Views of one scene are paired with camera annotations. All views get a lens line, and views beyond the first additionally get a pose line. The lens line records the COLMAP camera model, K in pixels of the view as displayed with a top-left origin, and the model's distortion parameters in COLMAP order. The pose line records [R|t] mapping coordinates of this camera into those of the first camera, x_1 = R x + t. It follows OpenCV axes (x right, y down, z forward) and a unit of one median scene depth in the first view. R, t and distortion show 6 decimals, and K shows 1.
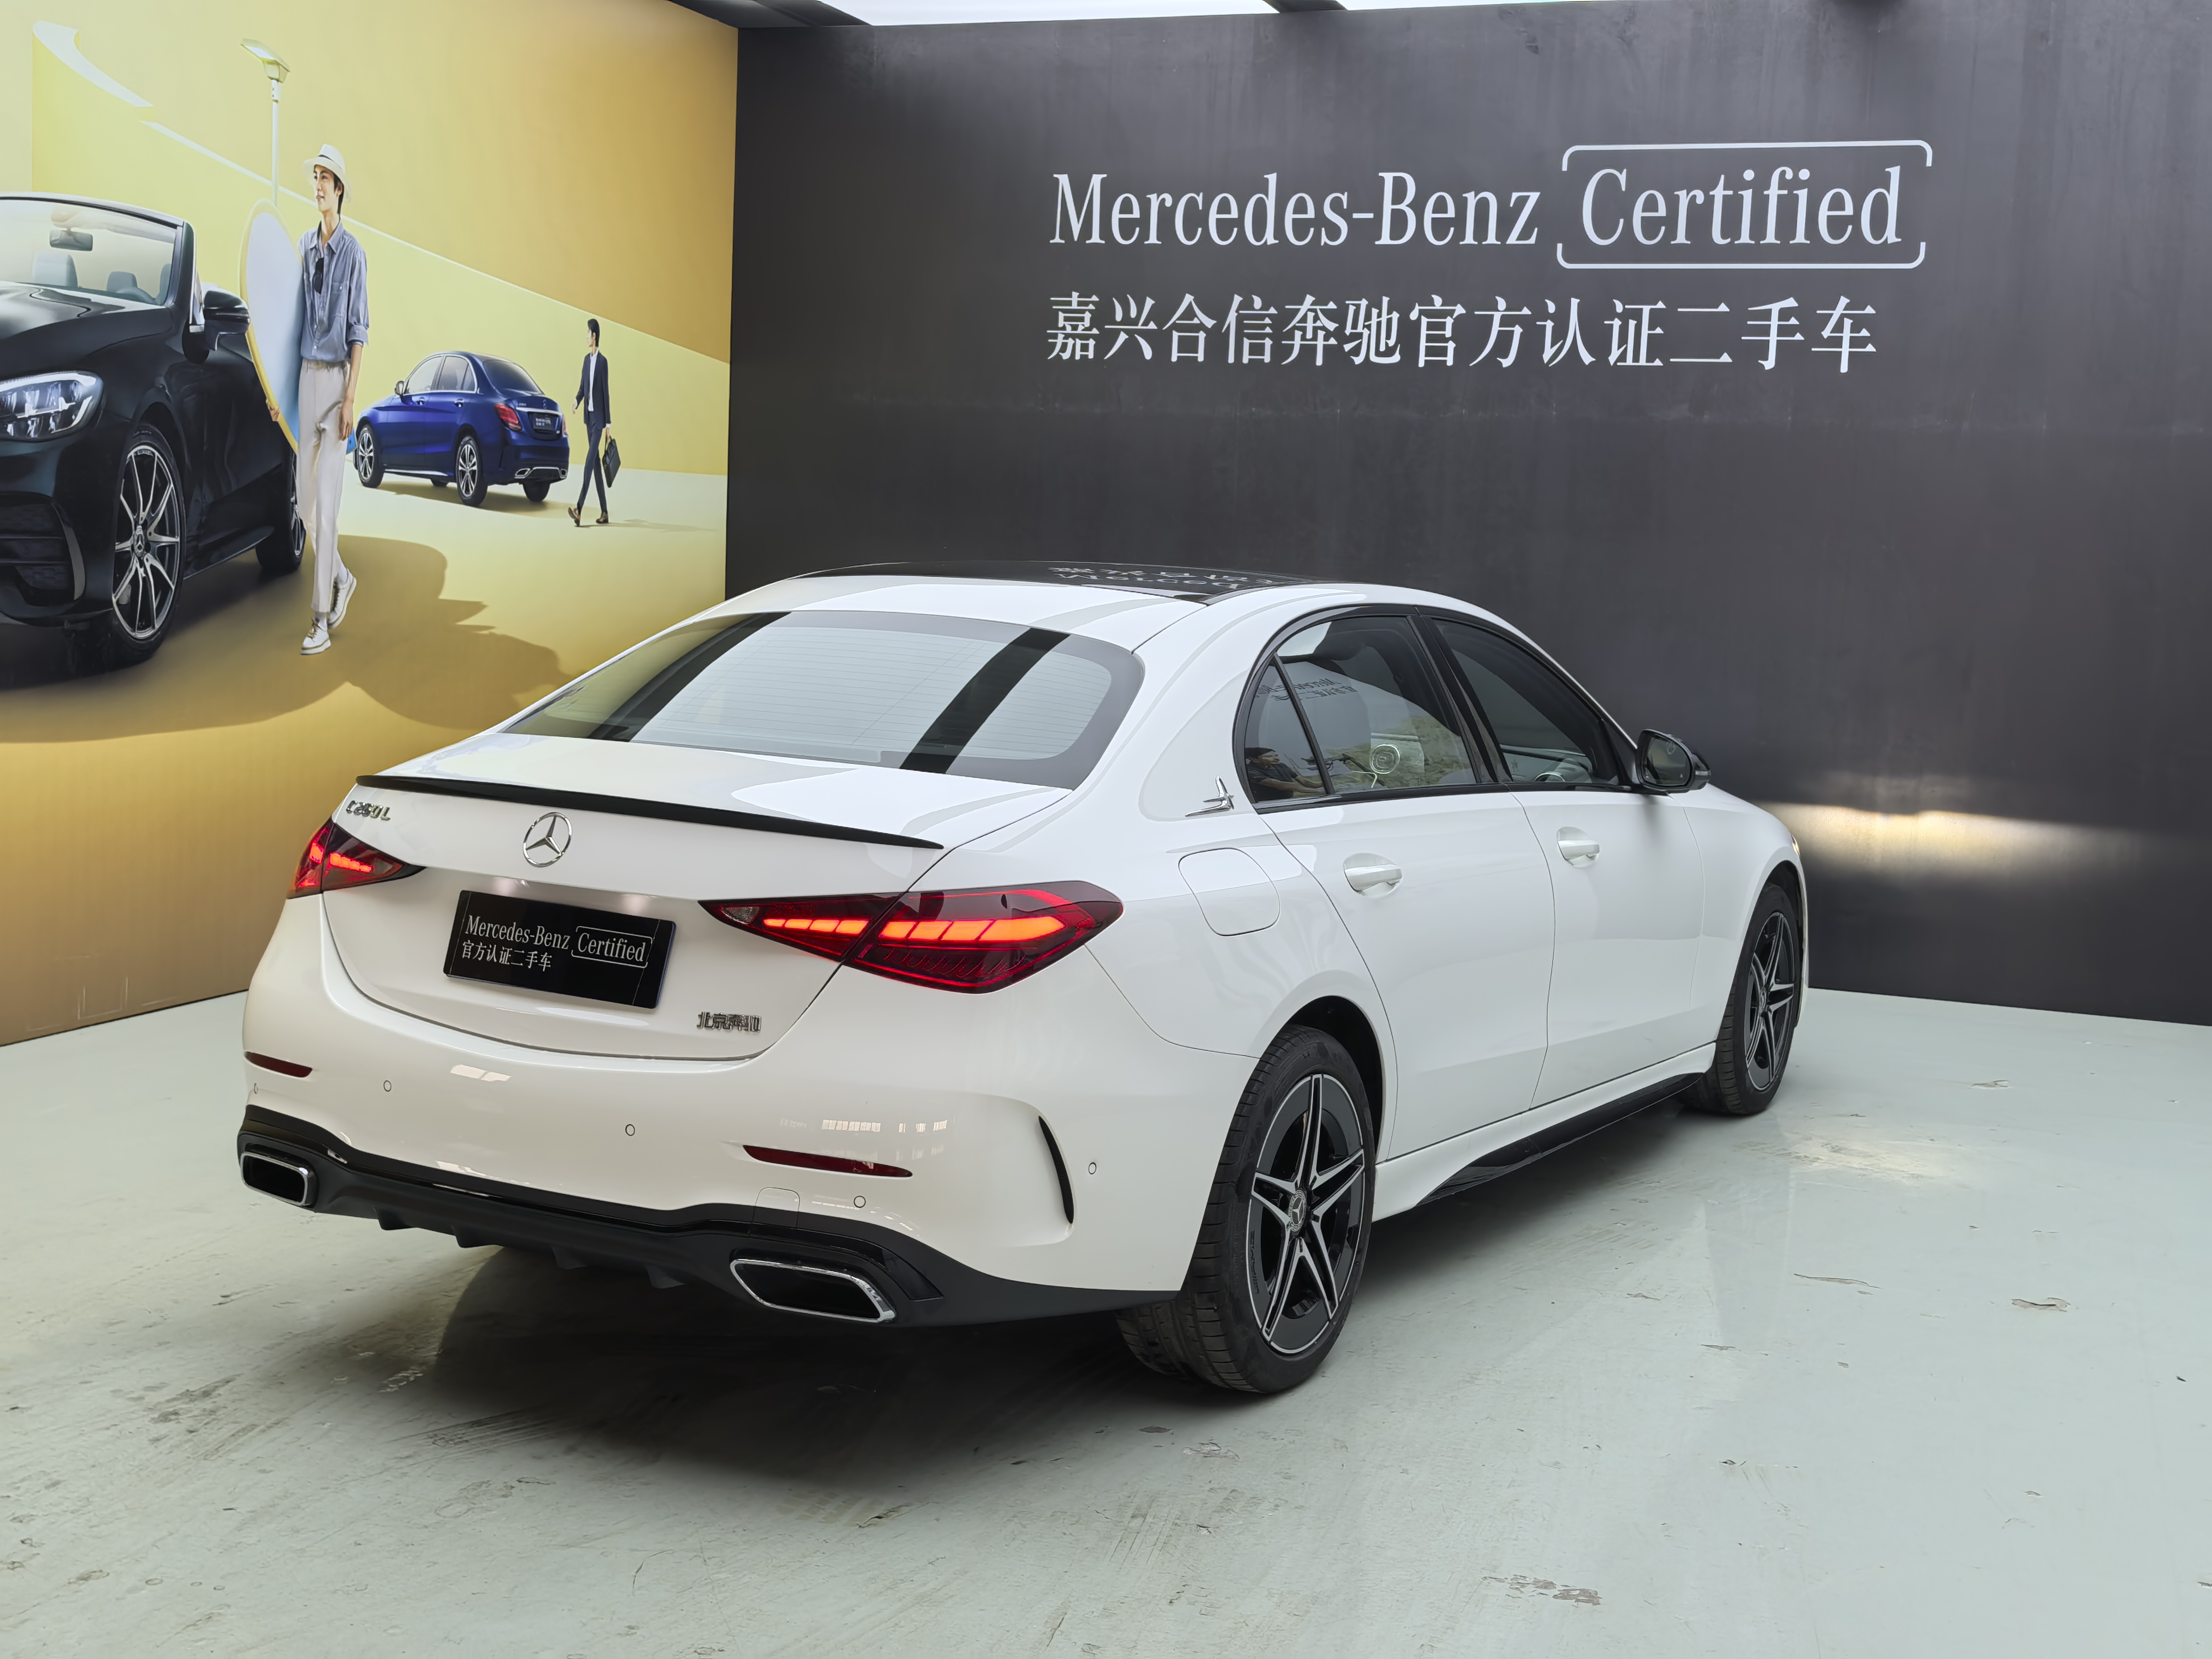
lens RADIAL K [[2616.6, 0, 1103.7], [0, 2616.6, 835.2], [0, 0, 1]] dist [0.014671, 0.000000]
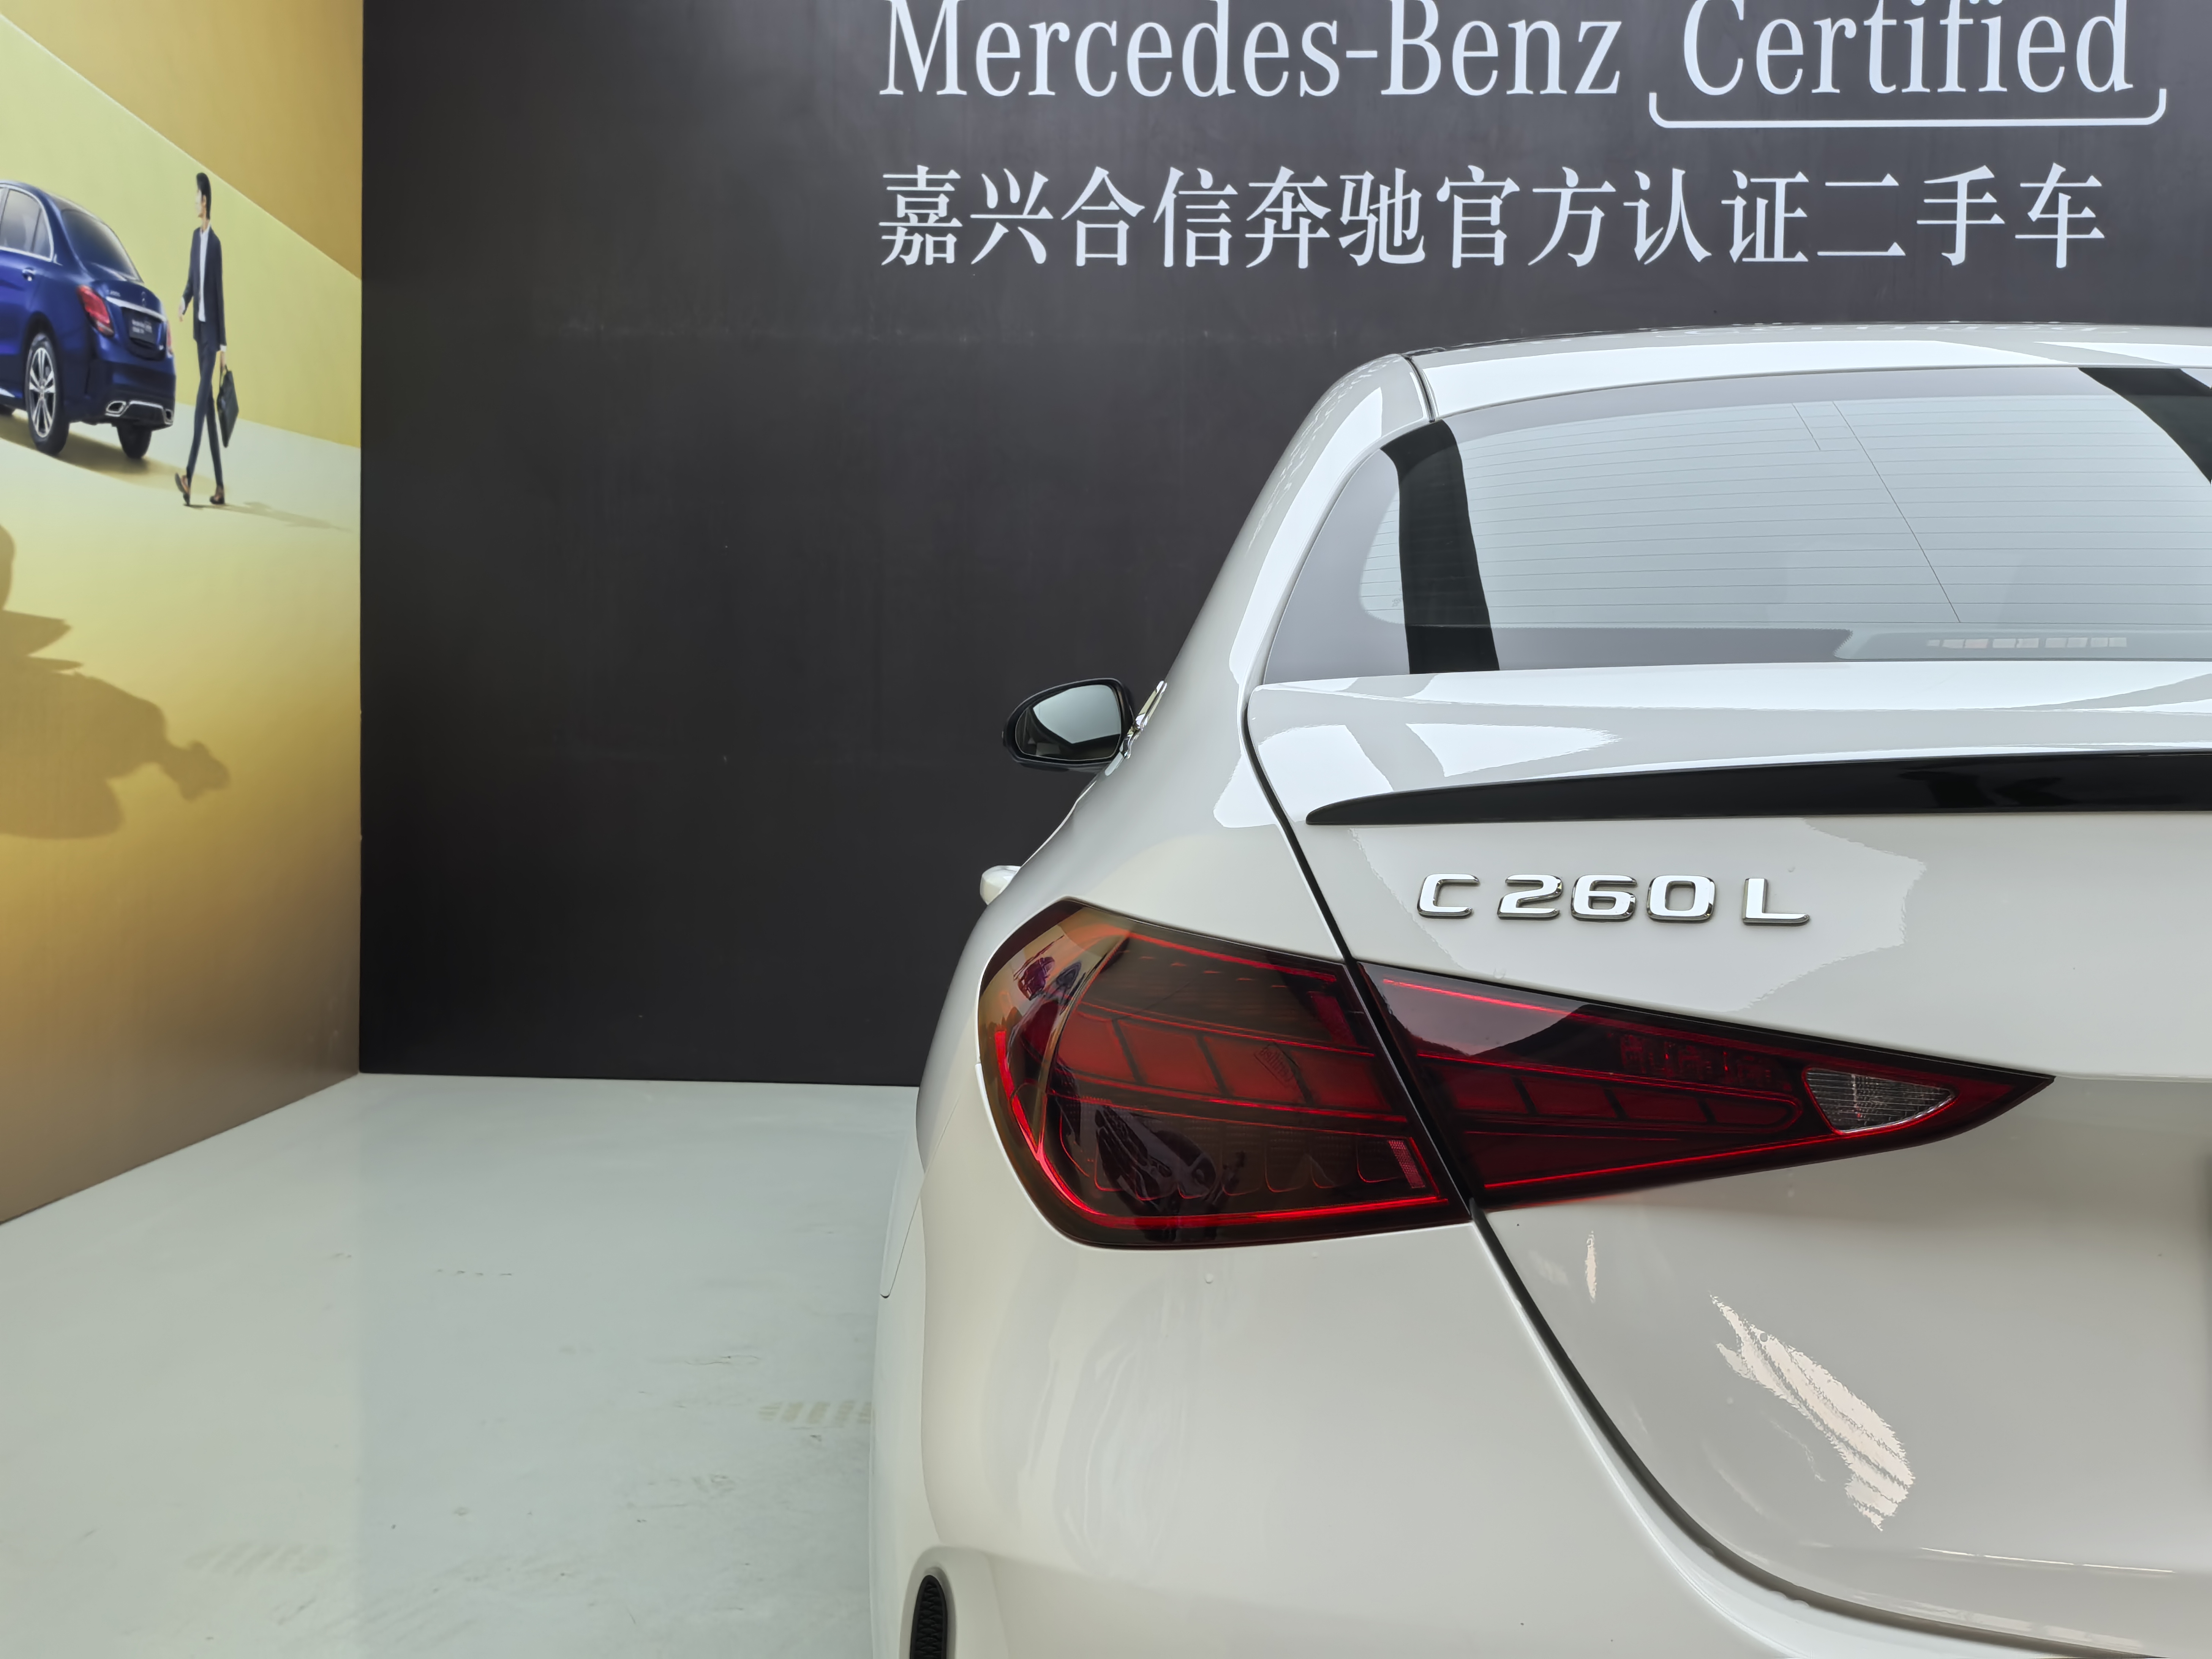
lens RADIAL K [[2616.6, 0, 1114.6], [0, 2616.6, 842.8], [0, 0, 1]] dist [0.014671, 0.000000]
pose [[0.961822, -0.042839, 0.270301, -0.167198], [0.052619, 0.998192, -0.029040, -0.009269], [-0.268568, 0.042154, 0.962338, 0.361056]]
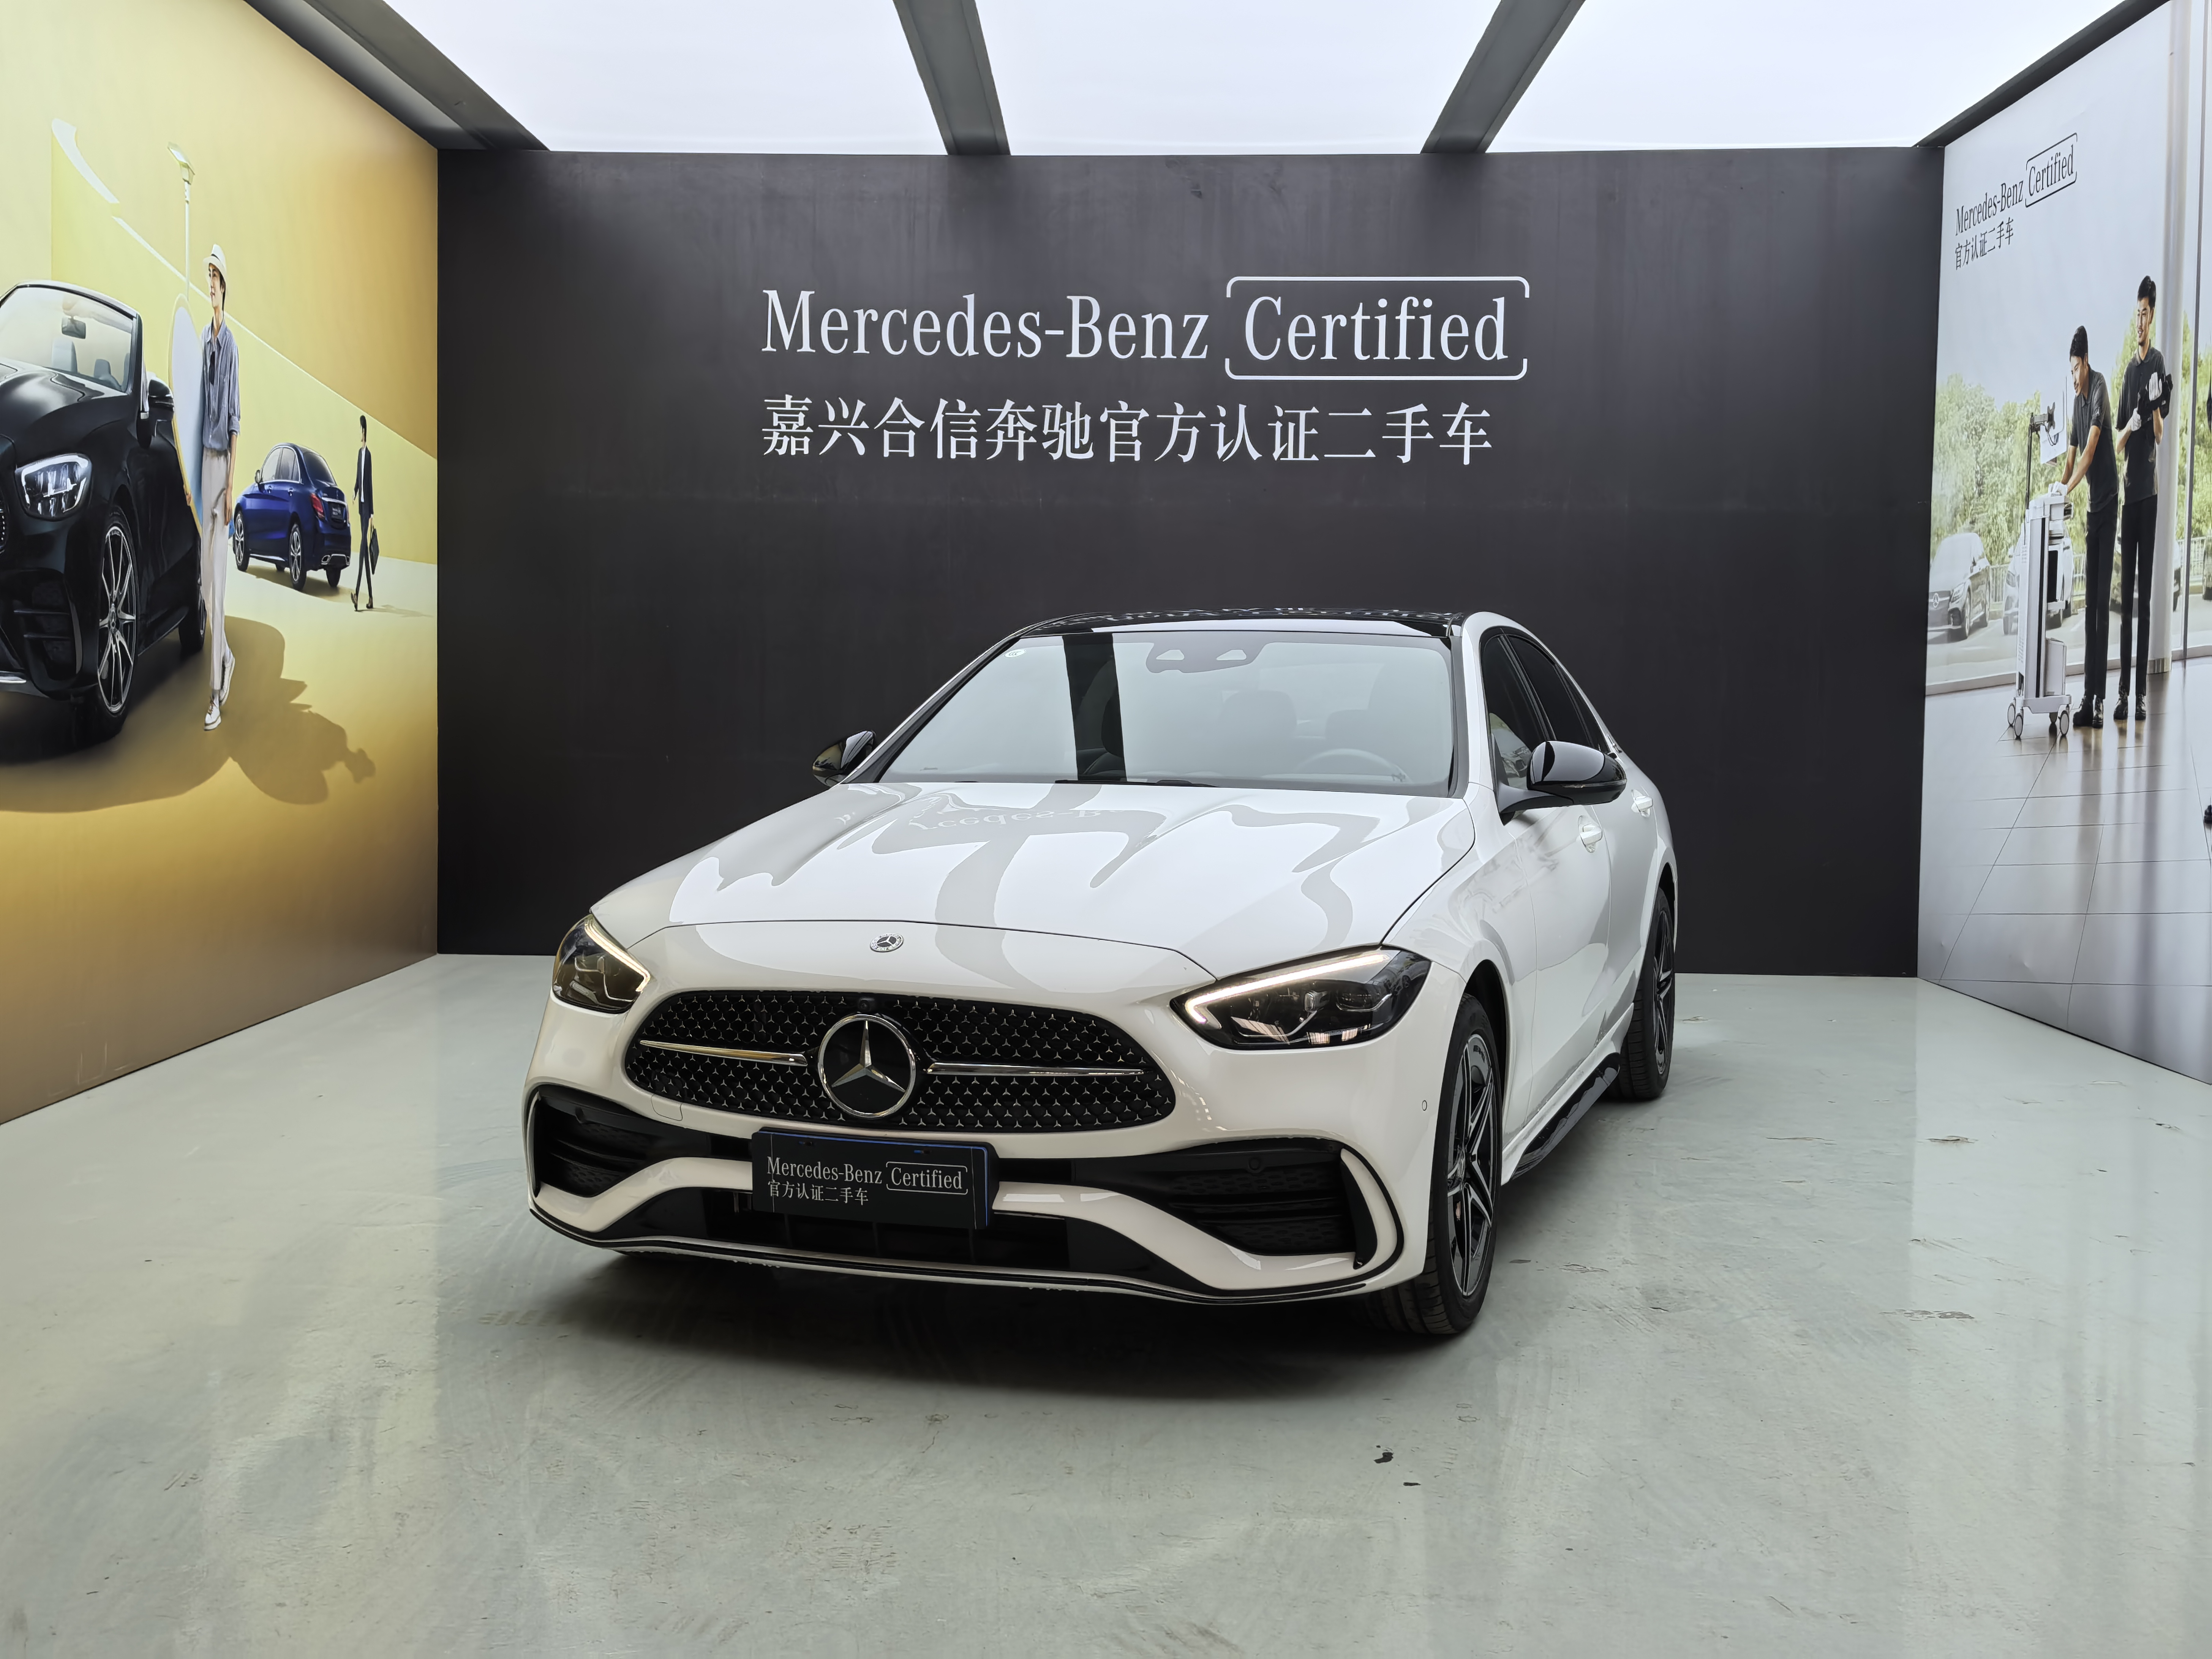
lens RADIAL K [[2469.4, 0, 1107.4], [0, 2469.4, 869.2], [0, 0, 1]] dist [0.016827, 0.000000]
pose [[0.948659, -0.050994, 0.312164, -0.238610], [0.058879, 0.998139, -0.015880, 0.020339], [-0.310773, 0.033445, 0.949896, -0.040212]]
